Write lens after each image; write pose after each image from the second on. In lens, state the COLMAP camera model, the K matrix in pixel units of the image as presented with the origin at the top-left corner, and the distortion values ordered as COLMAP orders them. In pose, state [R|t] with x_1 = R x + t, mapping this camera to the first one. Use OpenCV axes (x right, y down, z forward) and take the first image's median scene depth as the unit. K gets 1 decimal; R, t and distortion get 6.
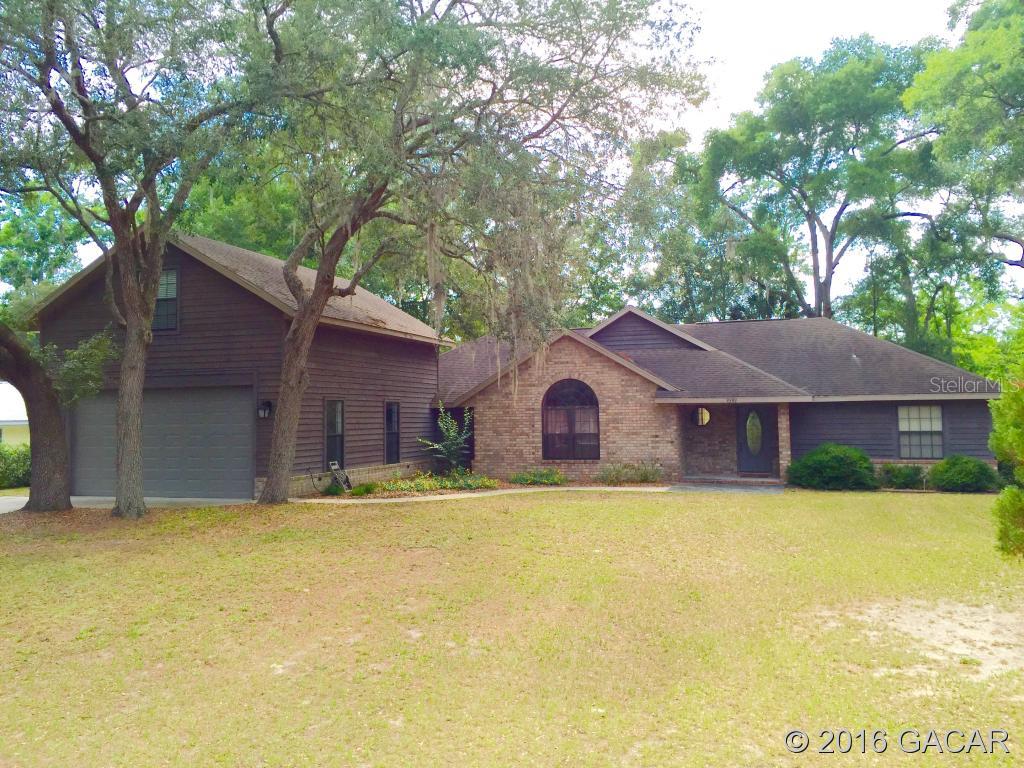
lens RADIAL K [[869.0, 0, 514.7], [0, 869.0, 383.0], [0, 0, 1]] dist [0.063459, -0.066478]
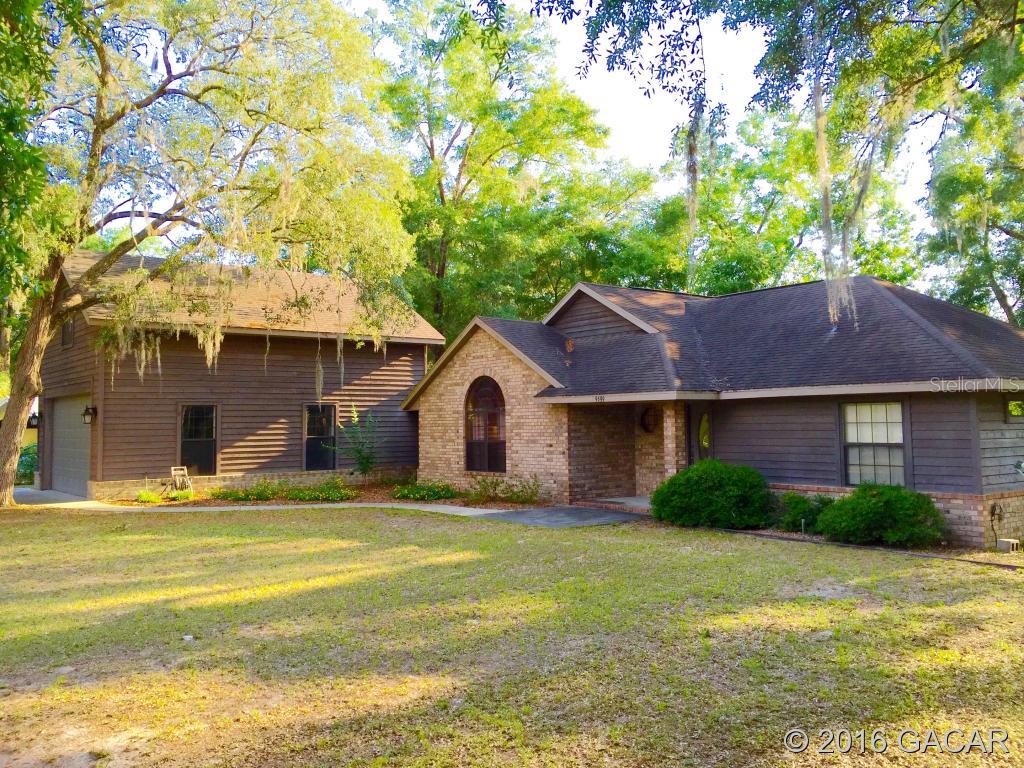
lens RADIAL K [[869.0, 0, 512.0], [0, 869.0, 383.4], [0, 0, 1]] dist [0.063459, -0.066478]
pose [[0.842759, -0.024854, -0.537717, 0.576979], [0.024726, 0.999666, -0.007452, 0.010374], [0.537723, -0.007016, 0.843092, 0.325378]]
